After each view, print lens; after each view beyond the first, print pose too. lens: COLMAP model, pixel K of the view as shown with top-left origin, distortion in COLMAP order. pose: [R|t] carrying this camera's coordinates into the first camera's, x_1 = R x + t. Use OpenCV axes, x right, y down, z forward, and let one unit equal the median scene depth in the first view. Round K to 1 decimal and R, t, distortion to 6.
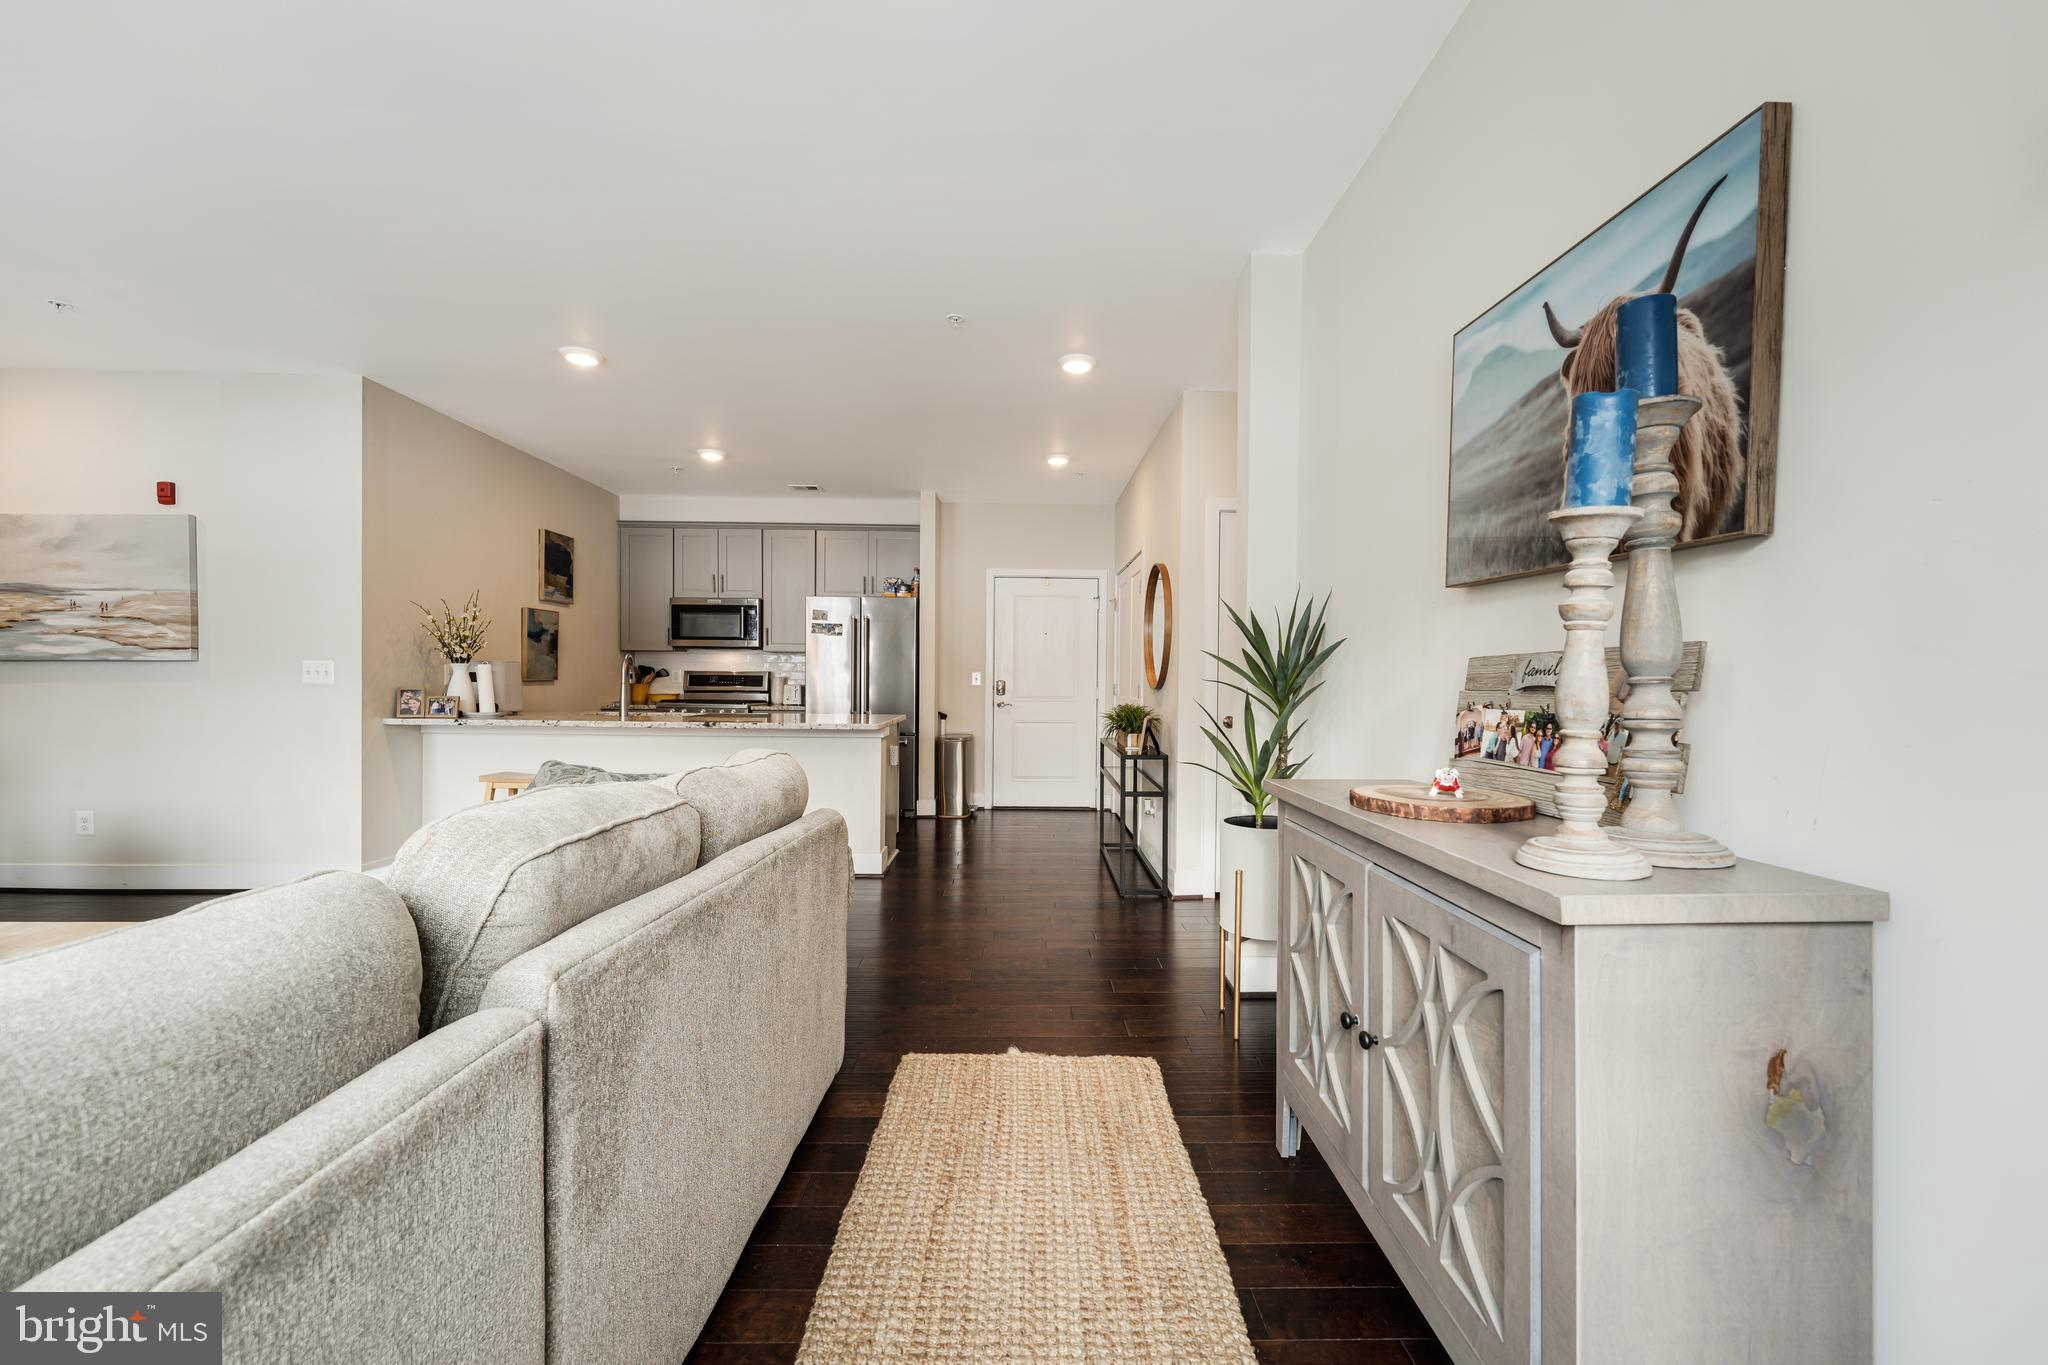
lens RADIAL K [[827.4, 0, 1036.9], [0, 827.4, 687.0], [0, 0, 1]] dist [-0.003722, 0.001892]
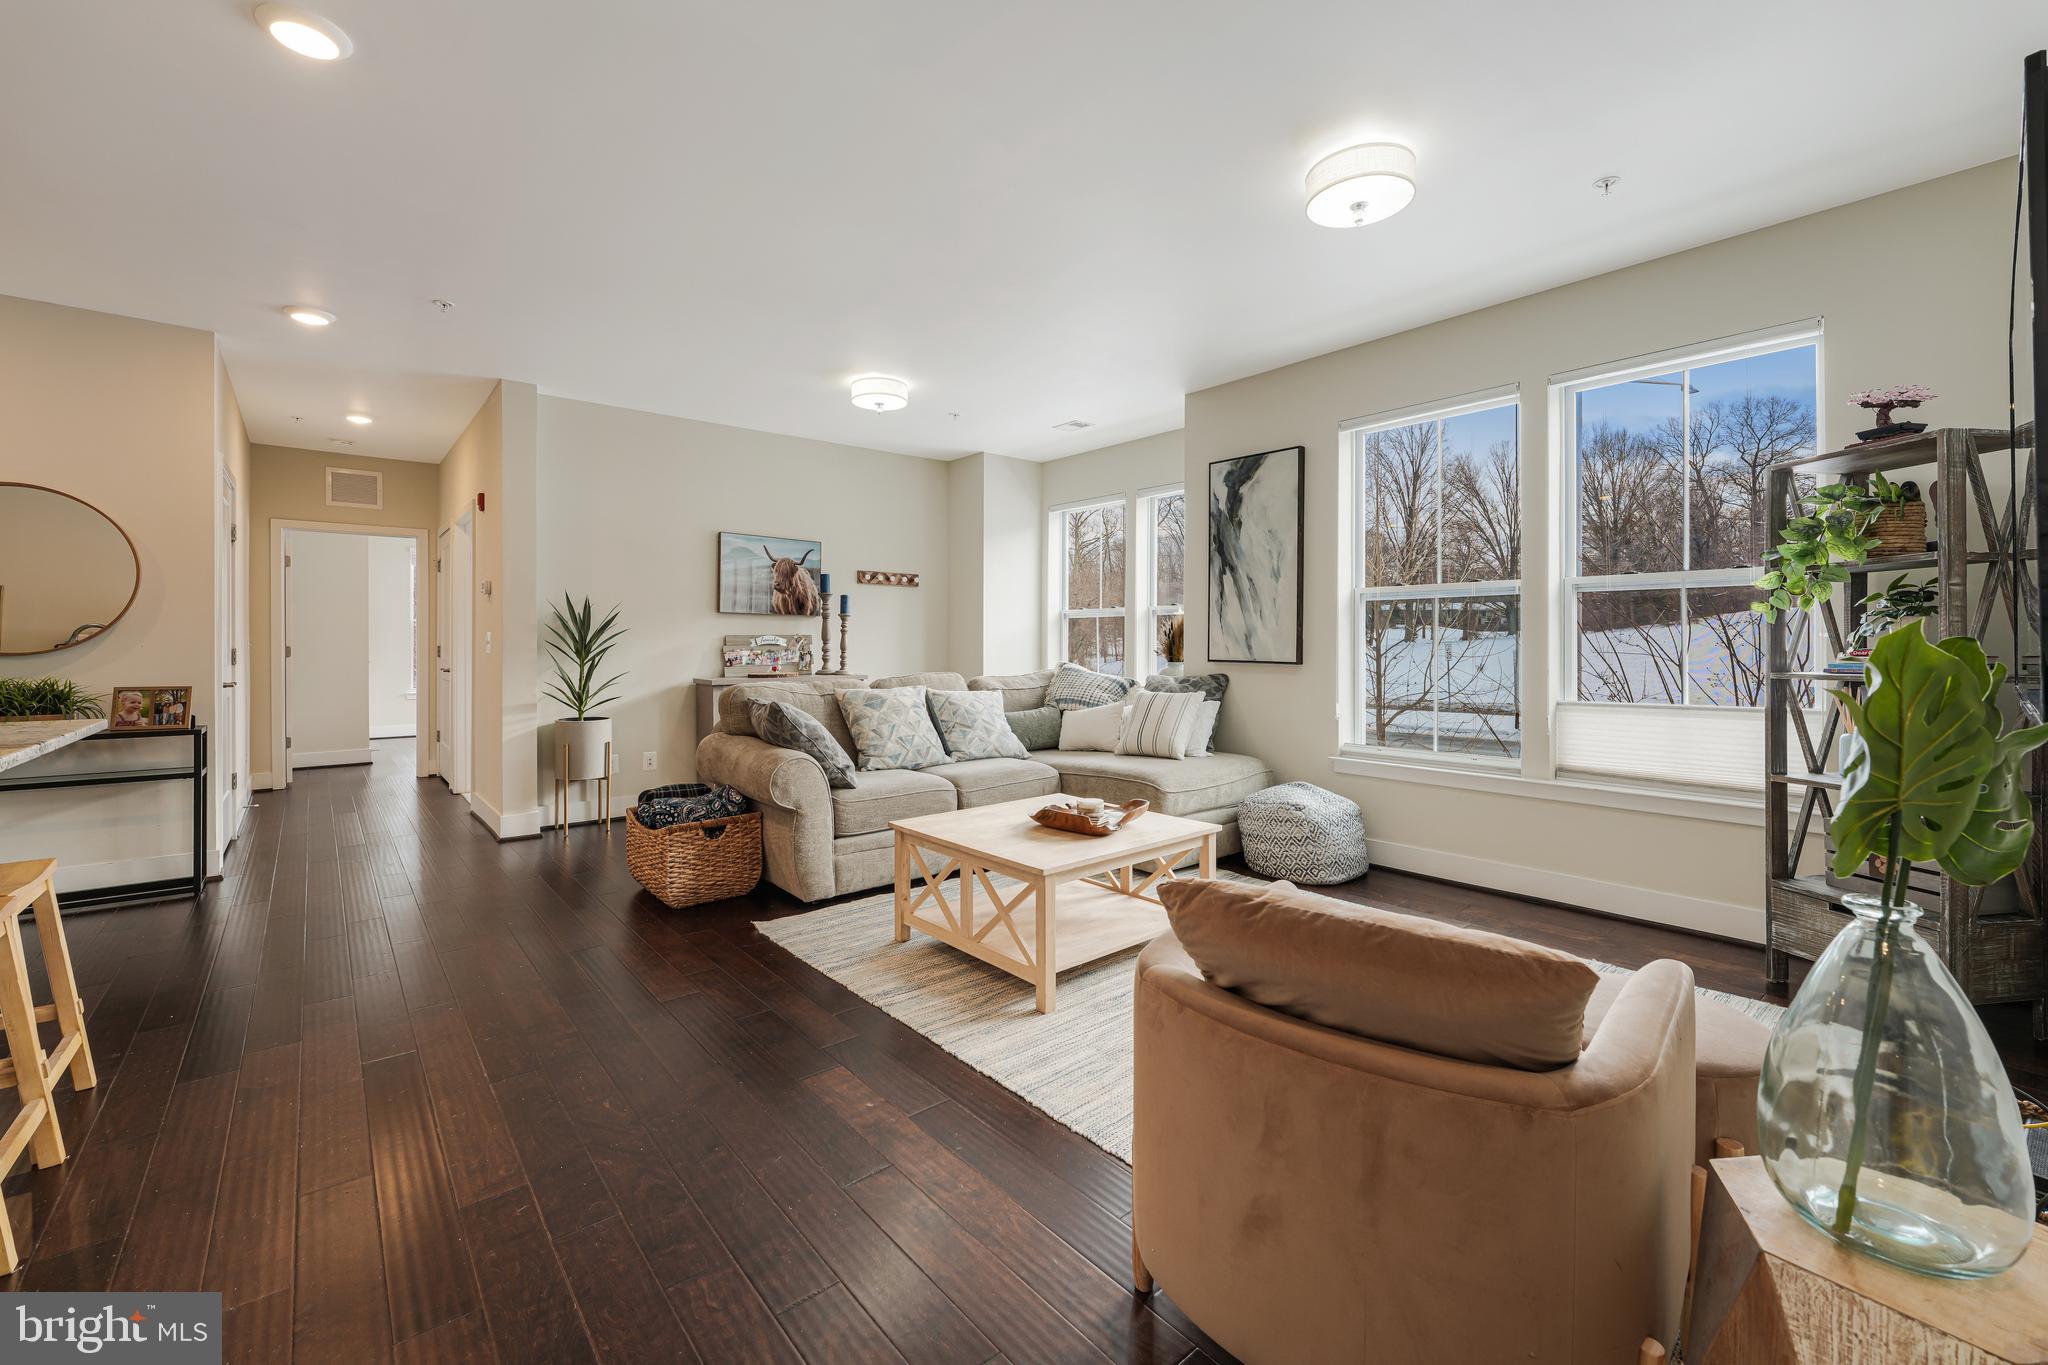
lens RADIAL K [[827.4, 0, 1027.1], [0, 827.4, 650.3], [0, 0, 1]] dist [-0.003722, 0.001892]
pose [[-0.630535, -0.016102, 0.775994, -0.794544], [0.001199, 0.999763, 0.021720, -0.013322], [-0.776160, 0.014625, -0.630366, 0.620837]]
